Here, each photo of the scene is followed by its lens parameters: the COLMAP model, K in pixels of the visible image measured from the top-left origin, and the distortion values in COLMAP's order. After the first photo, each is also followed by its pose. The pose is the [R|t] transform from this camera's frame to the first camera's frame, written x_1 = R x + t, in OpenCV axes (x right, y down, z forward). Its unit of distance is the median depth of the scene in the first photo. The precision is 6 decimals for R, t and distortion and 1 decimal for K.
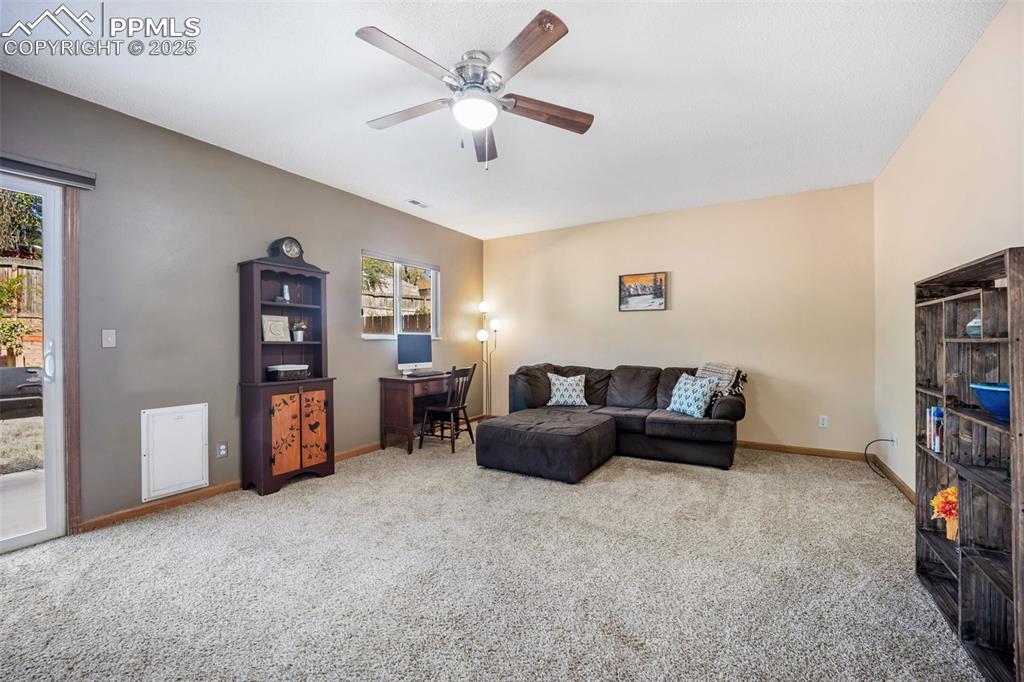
lens RADIAL K [[427.0, 0, 514.1], [0, 427.0, 339.5], [0, 0, 1]] dist [-0.016949, -0.001677]
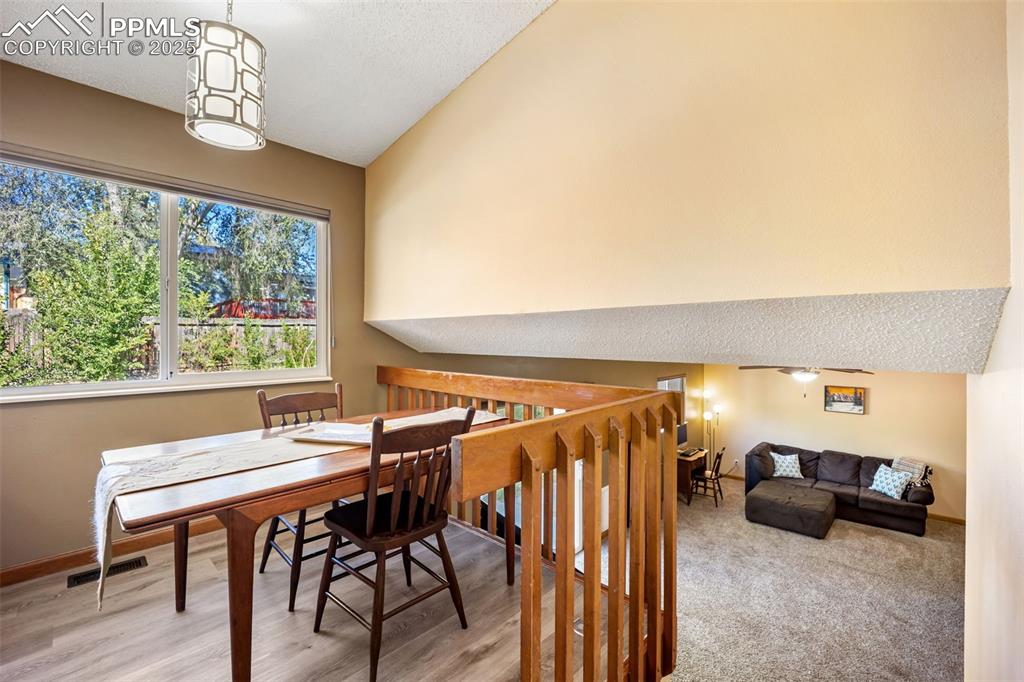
lens RADIAL K [[439.9, 0, 510.6], [0, 439.9, 337.5], [0, 0, 1]] dist [-0.017819, -0.000428]
pose [[0.976191, 0.001243, -0.216908, -0.617673], [-0.001231, 0.999999, 0.000191, -0.415605], [0.216908, 0.000080, 0.976192, -0.860814]]
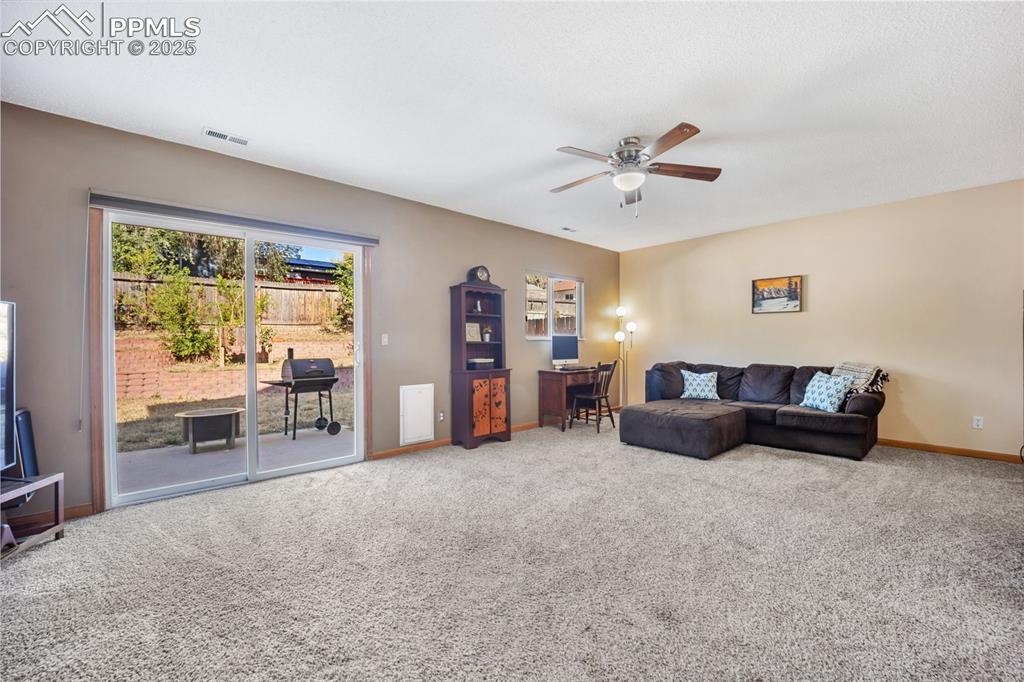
lens RADIAL K [[427.0, 0, 508.0], [0, 427.0, 343.8], [0, 0, 1]] dist [-0.016949, -0.001677]
pose [[0.955048, 0.001061, -0.296449, -0.032382], [0.001412, 0.999966, 0.008127, 0.000457], [0.296447, -0.008181, 0.955014, -0.273114]]
